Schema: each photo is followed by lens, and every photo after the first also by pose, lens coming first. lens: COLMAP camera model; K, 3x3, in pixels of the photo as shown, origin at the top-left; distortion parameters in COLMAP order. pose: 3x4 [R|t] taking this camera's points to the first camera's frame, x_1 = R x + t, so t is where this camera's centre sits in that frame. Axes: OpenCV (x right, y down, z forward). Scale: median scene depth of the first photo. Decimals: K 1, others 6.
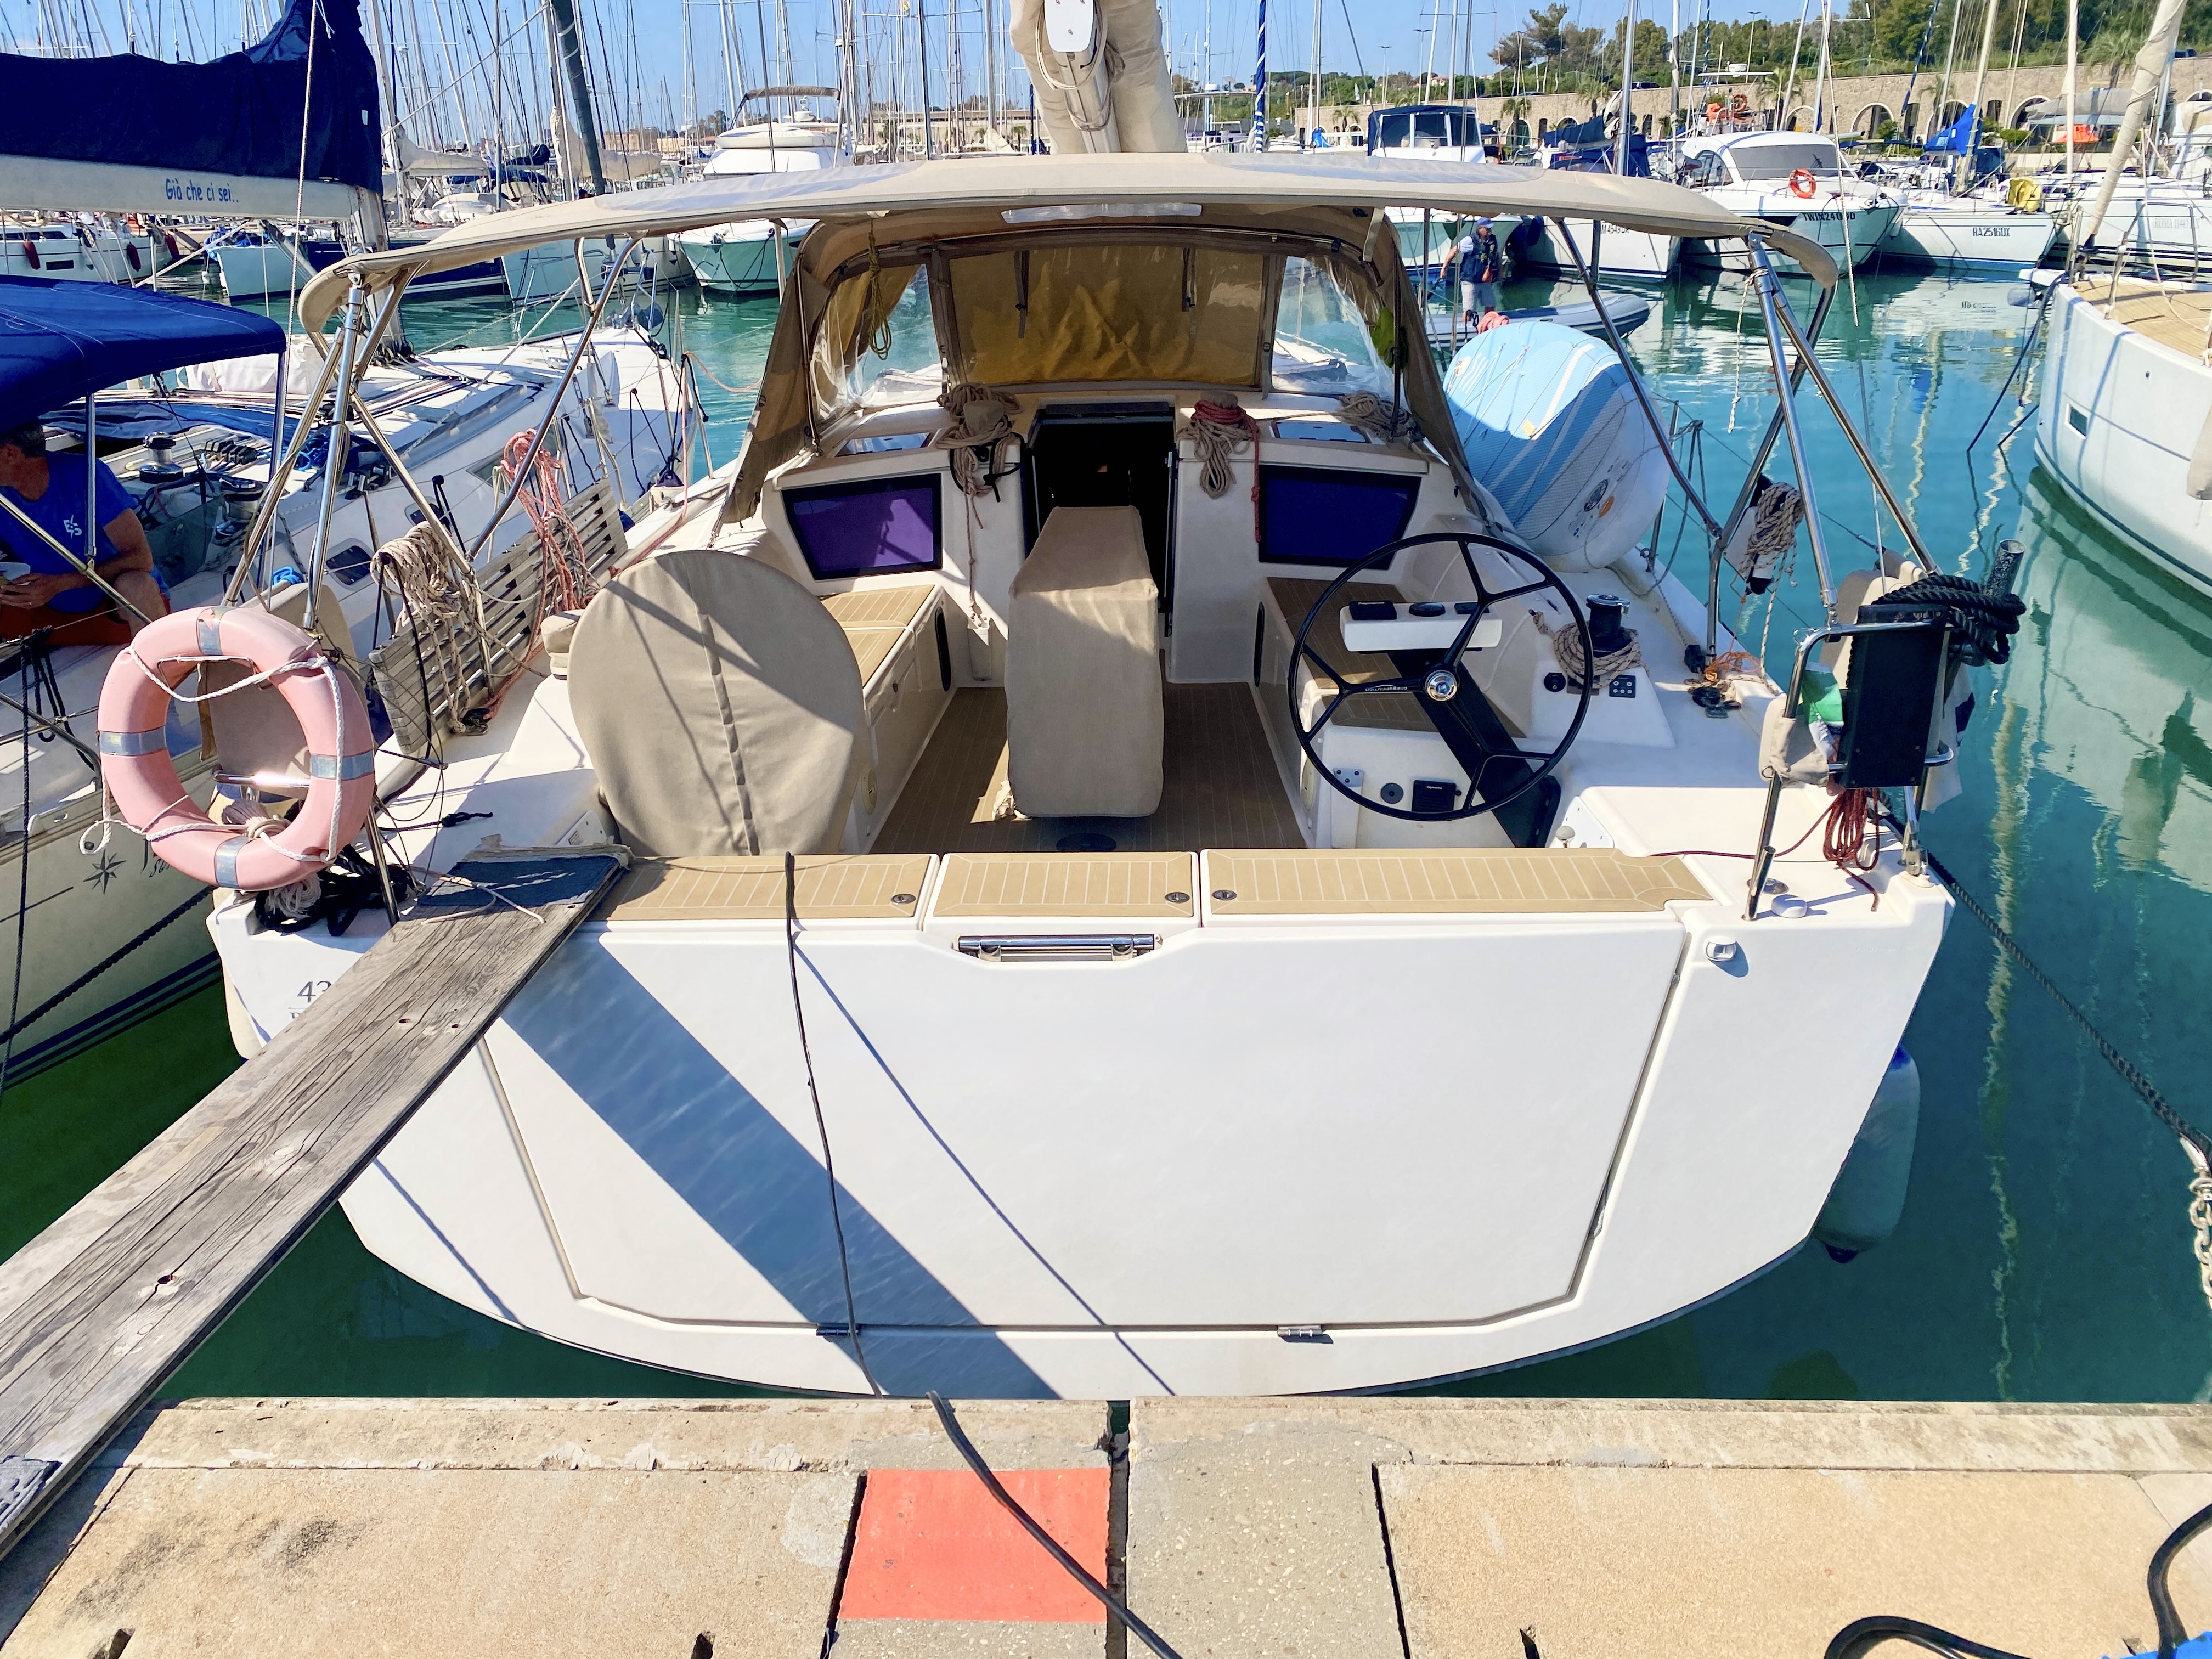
lens RADIAL K [[1721.6, 0, 1096.3], [0, 1721.6, 766.3], [0, 0, 1]] dist [0.036538, 0.002178]
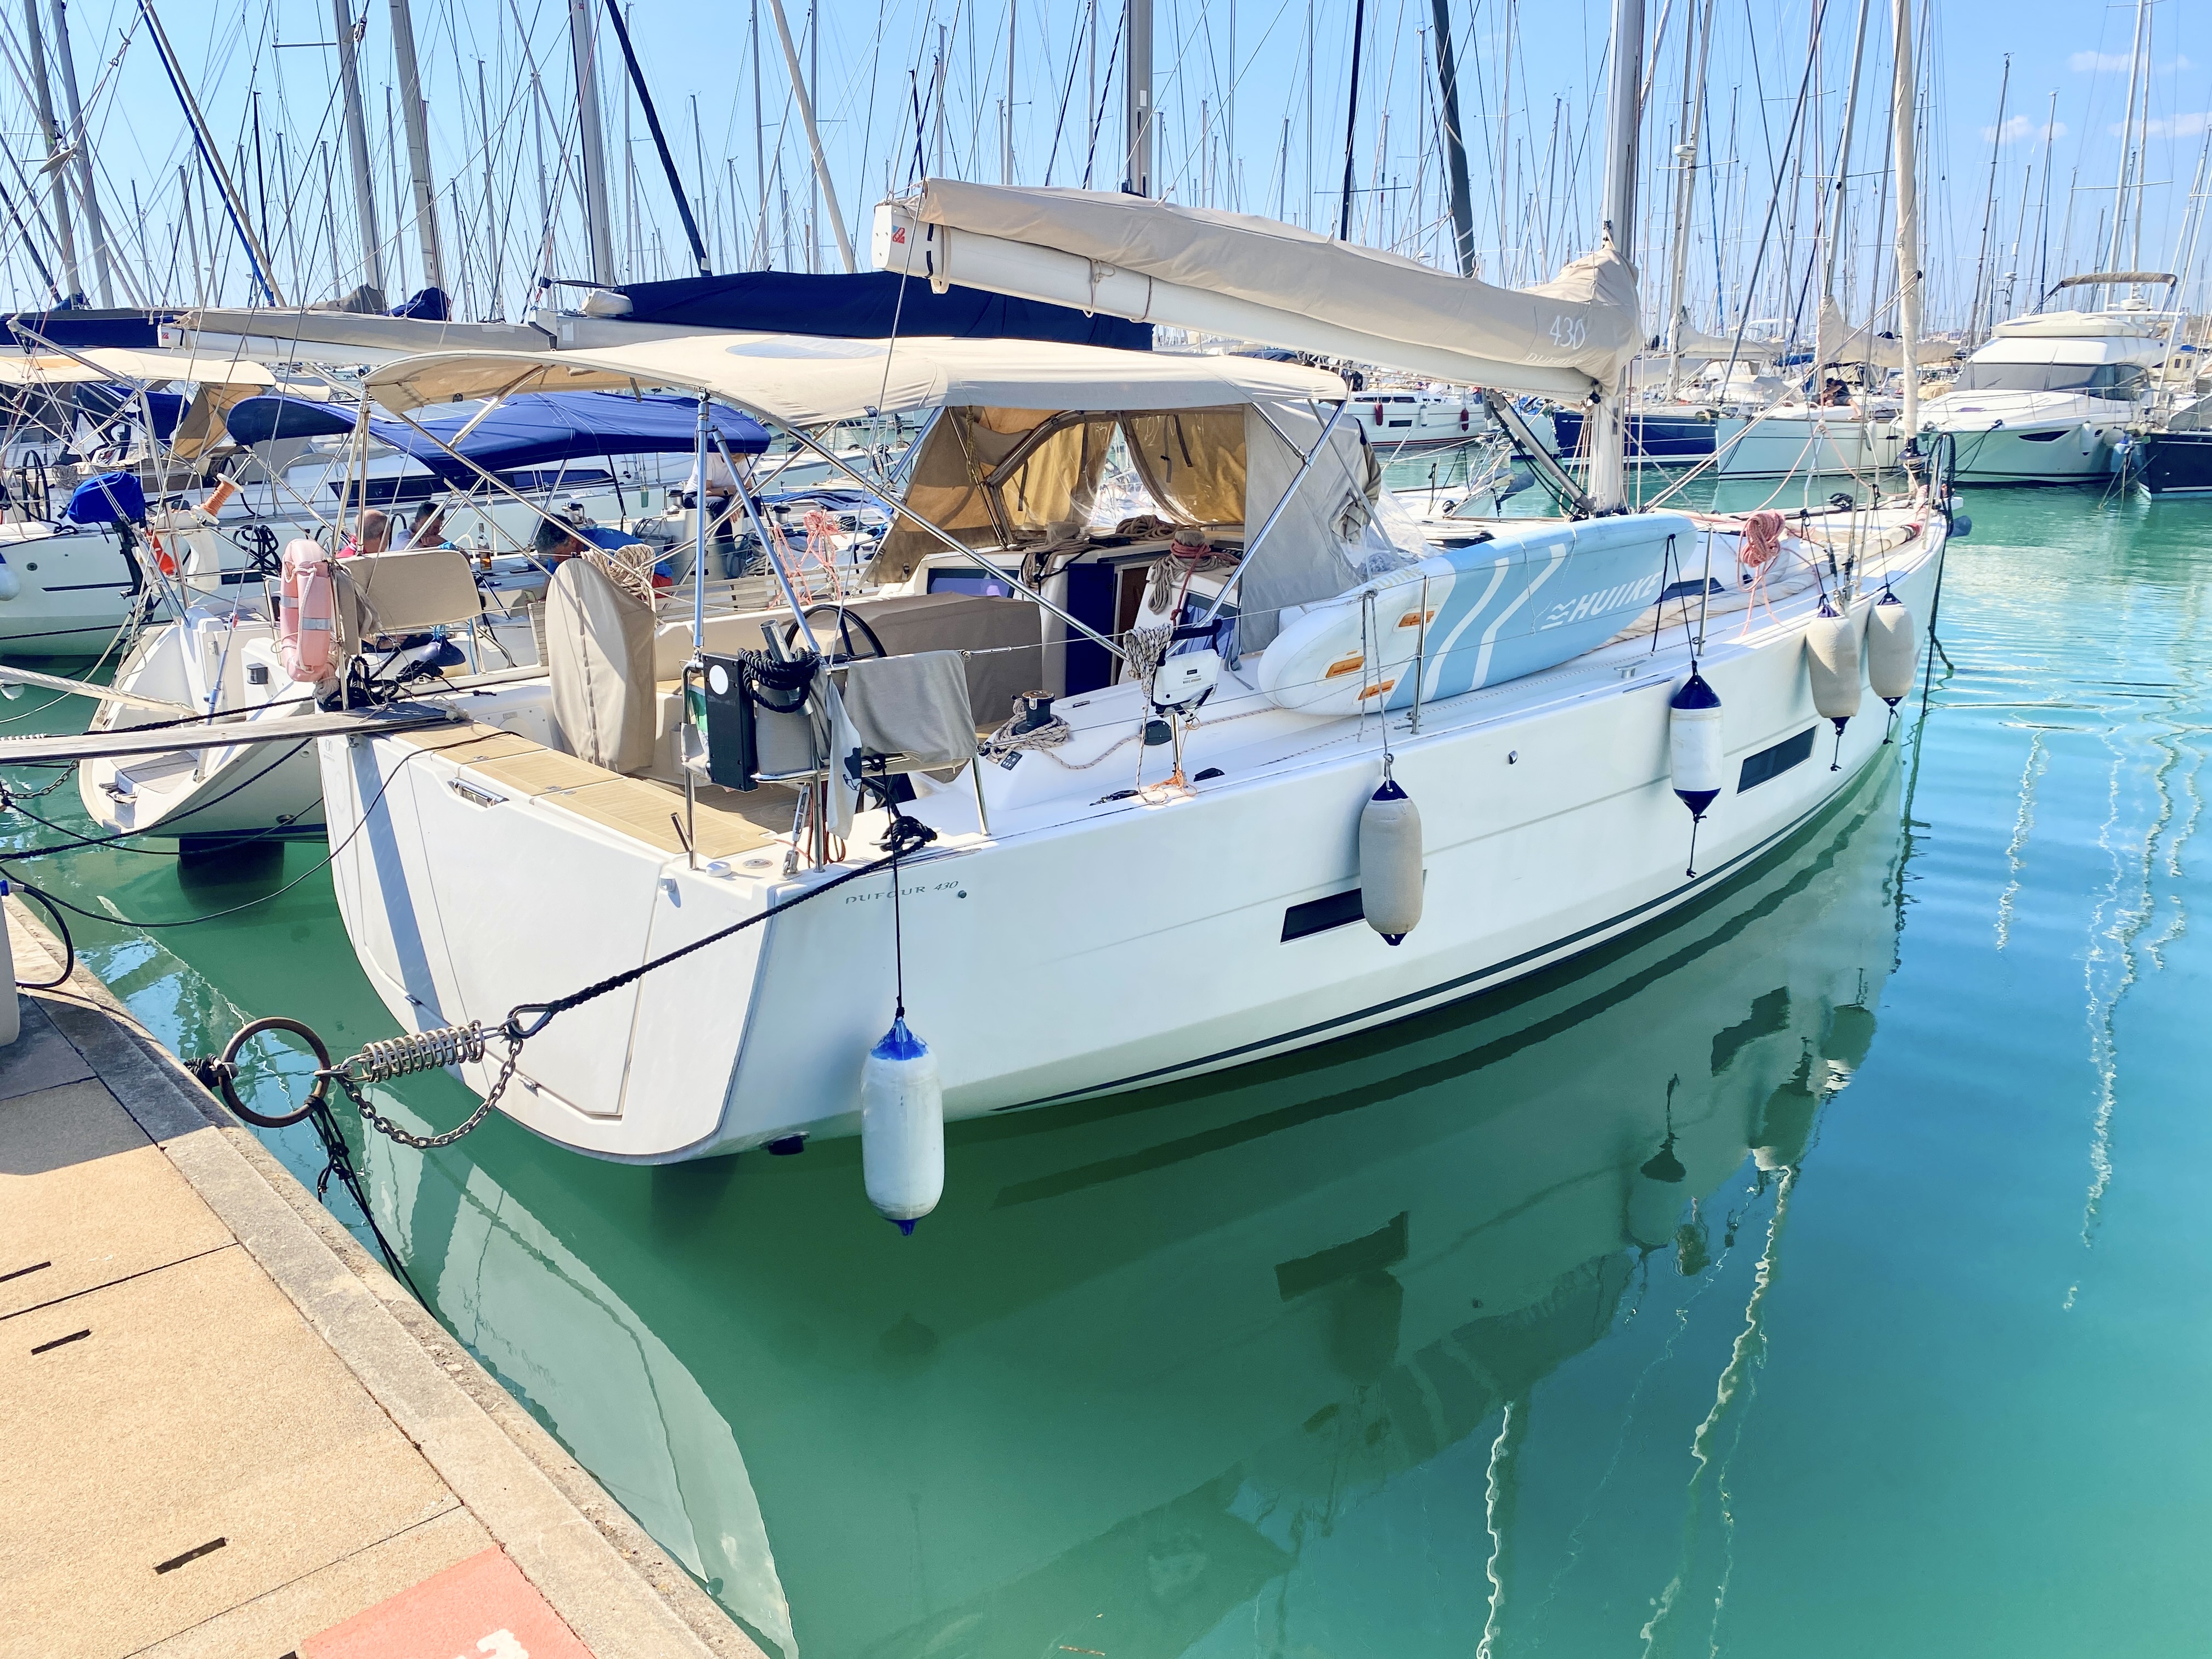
lens RADIAL K [[1721.6, 0, 1096.3], [0, 1721.6, 766.3], [0, 0, 1]] dist [0.036538, 0.002178]
pose [[0.707169, 0.194546, -0.679752, 0.146355], [-0.259375, 0.965754, 0.006564, -0.007969], [0.657751, 0.171669, 0.733412, 0.015336]]
